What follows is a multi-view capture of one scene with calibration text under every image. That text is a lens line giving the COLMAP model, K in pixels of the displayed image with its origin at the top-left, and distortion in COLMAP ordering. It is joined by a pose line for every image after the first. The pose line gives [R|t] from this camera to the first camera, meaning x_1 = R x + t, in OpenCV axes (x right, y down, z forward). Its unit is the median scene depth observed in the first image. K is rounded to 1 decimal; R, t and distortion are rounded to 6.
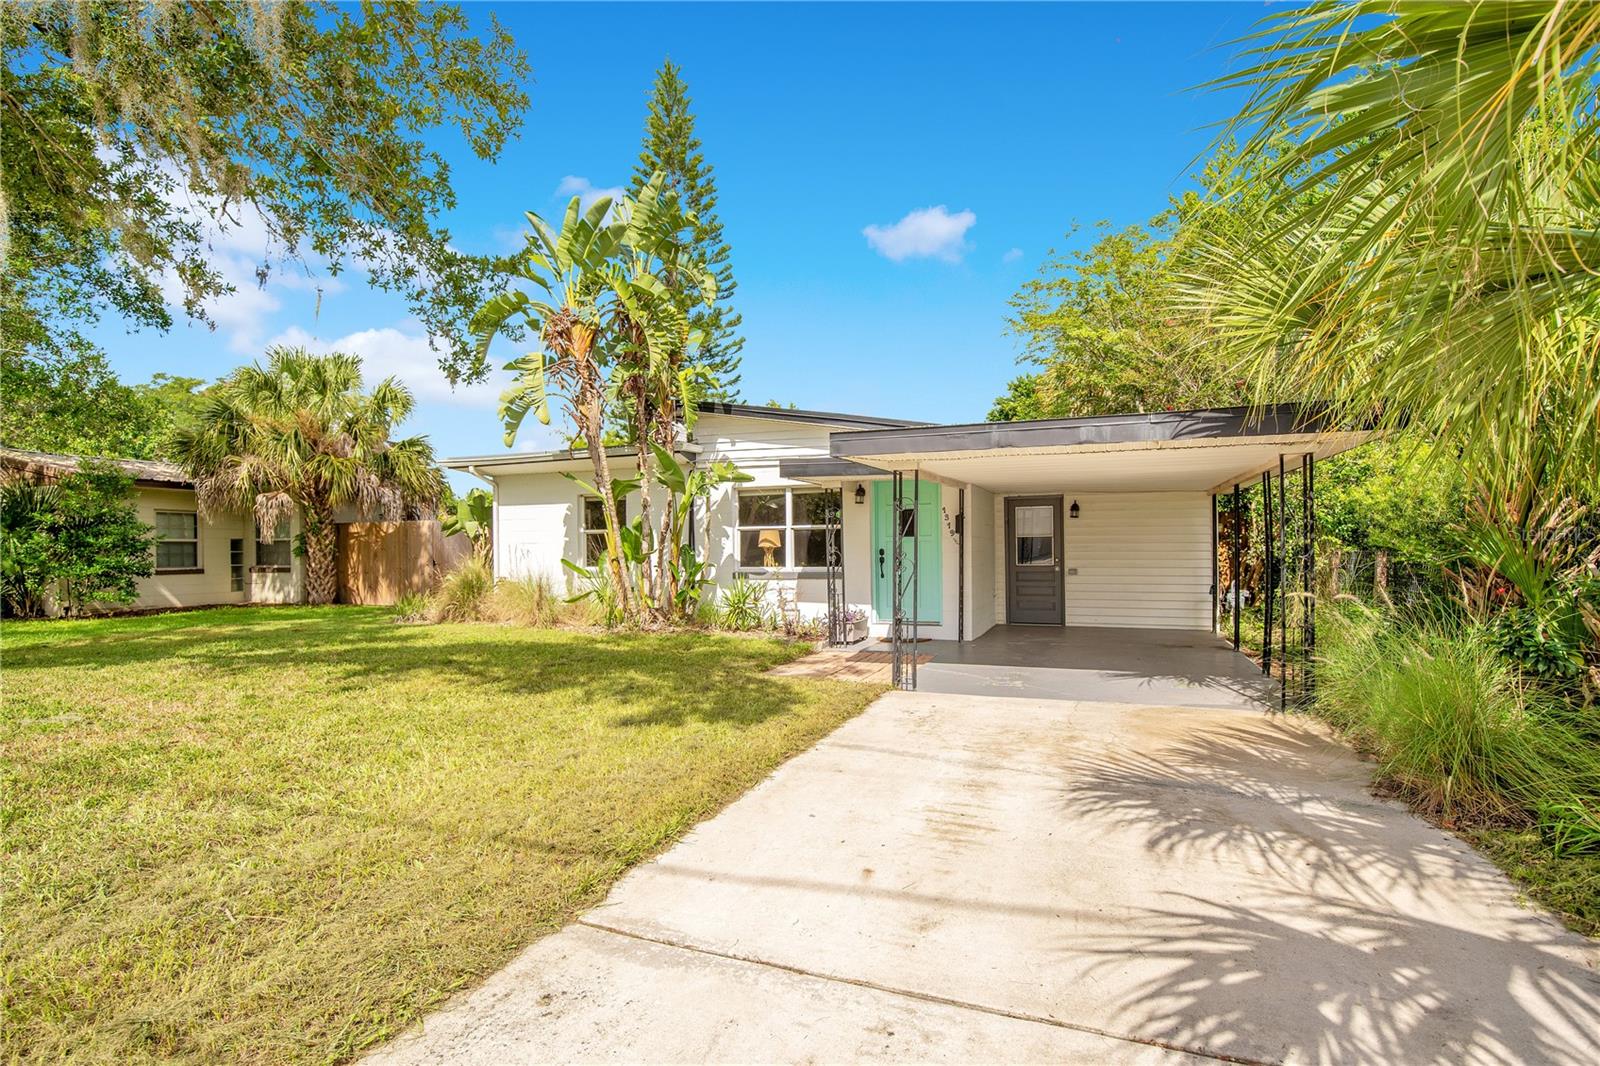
lens RADIAL K [[785.1, 0, 803.7], [0, 785.1, 556.1], [0, 0, 1]] dist [-0.019023, -0.000194]
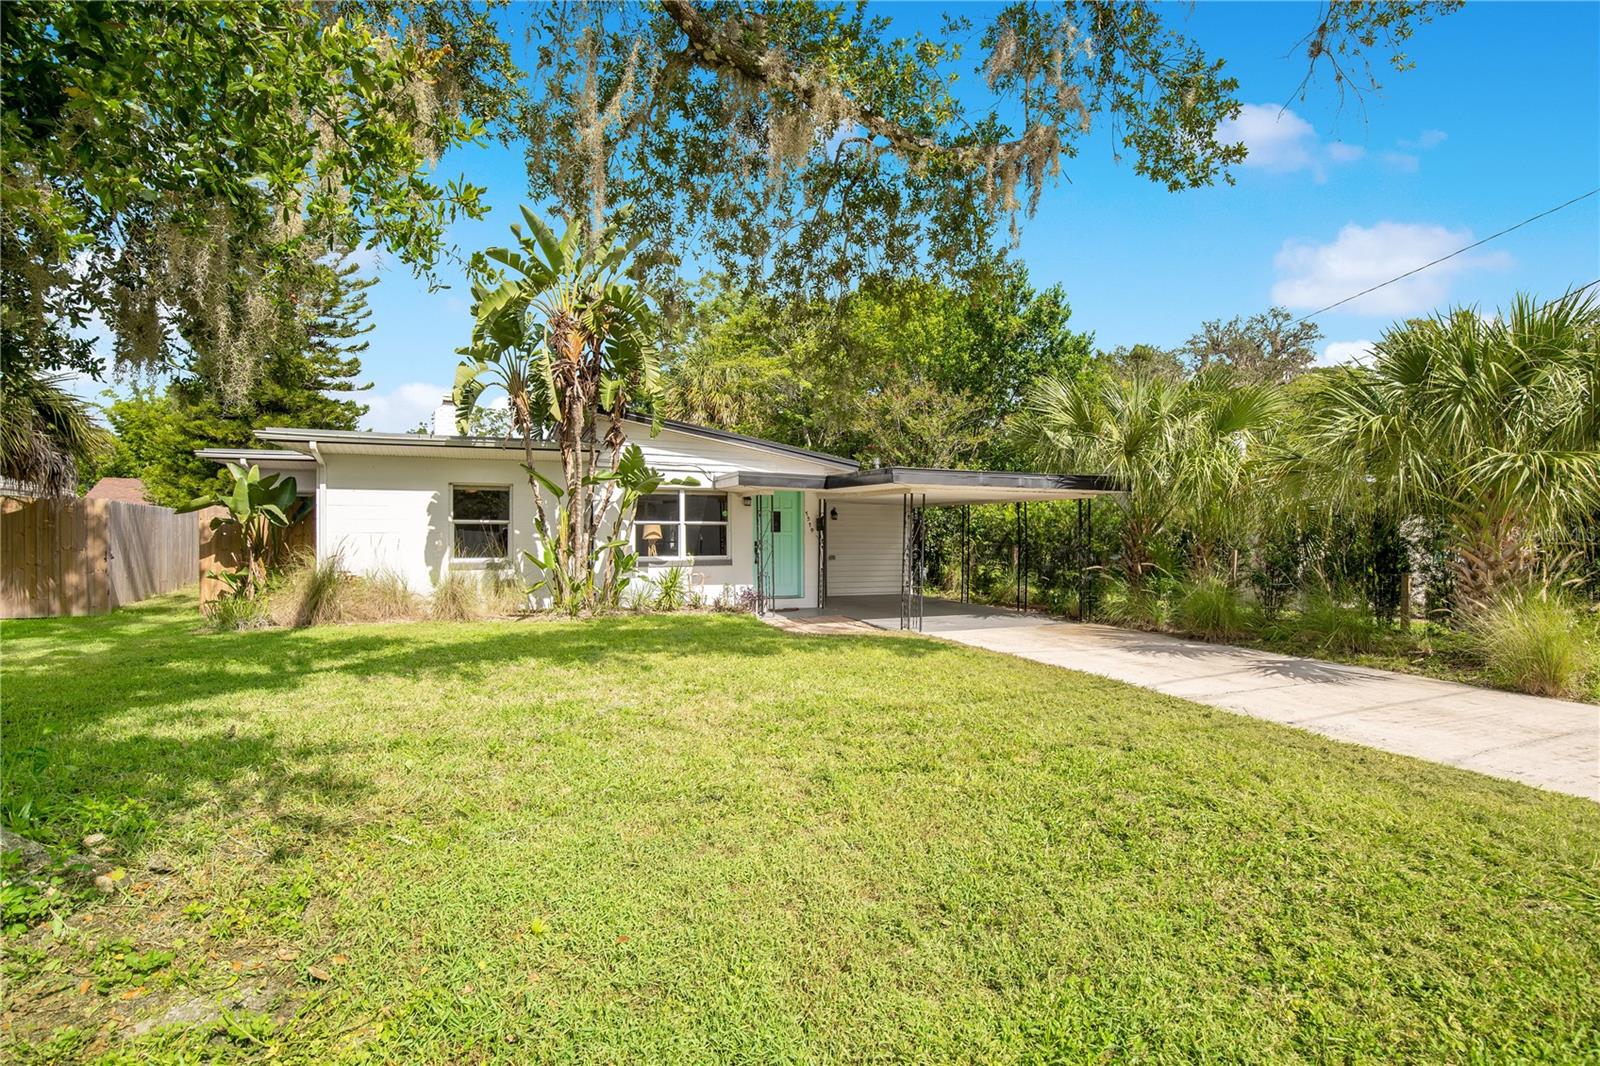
lens RADIAL K [[773.7, 0, 800.0], [0, 773.7, 533.0], [0, 0, 1]] dist [-0.020581, -0.000591]
pose [[0.715720, 0.011464, 0.698294, -0.656421], [-0.000481, 0.999873, -0.015922, -0.002698], [-0.698387, 0.011060, 0.715634, 0.037117]]
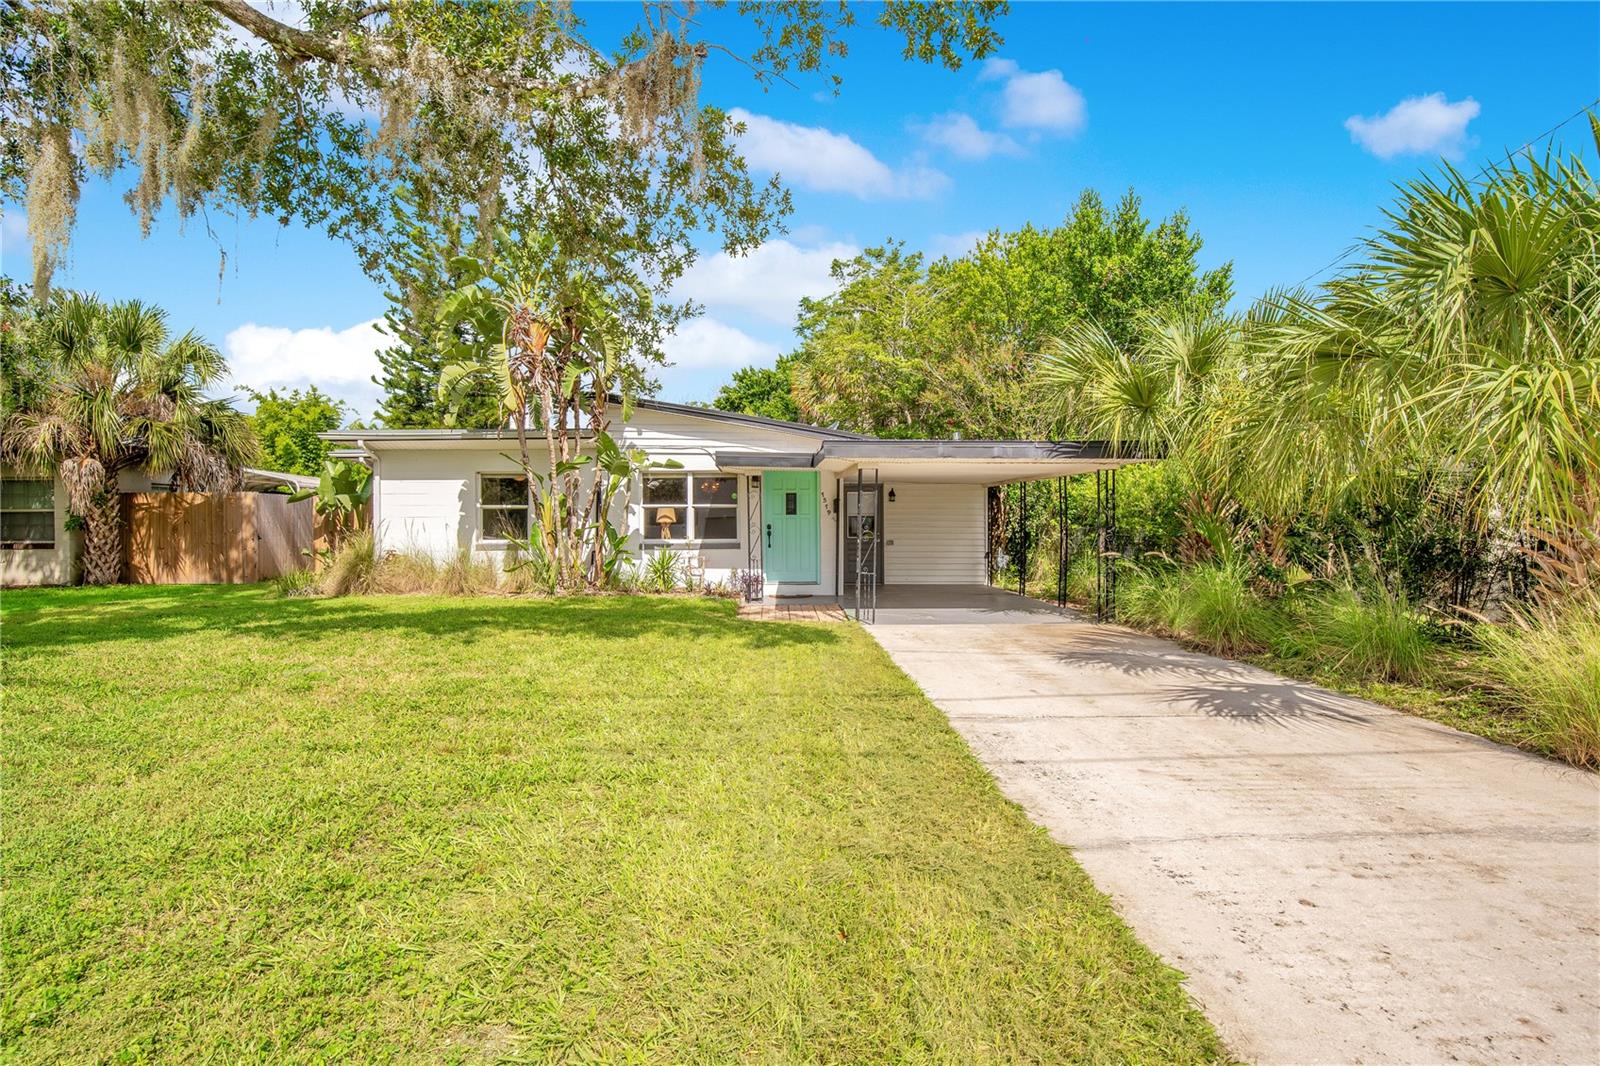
lens RADIAL K [[773.7, 0, 800.0], [0, 773.7, 533.0], [0, 0, 1]] dist [-0.020581, -0.000591]
pose [[0.921652, 0.000418, 0.388018, -0.296927], [-0.000987, 0.999999, 0.001266, 0.002462], [-0.388016, -0.001550, 0.921651, -0.133193]]
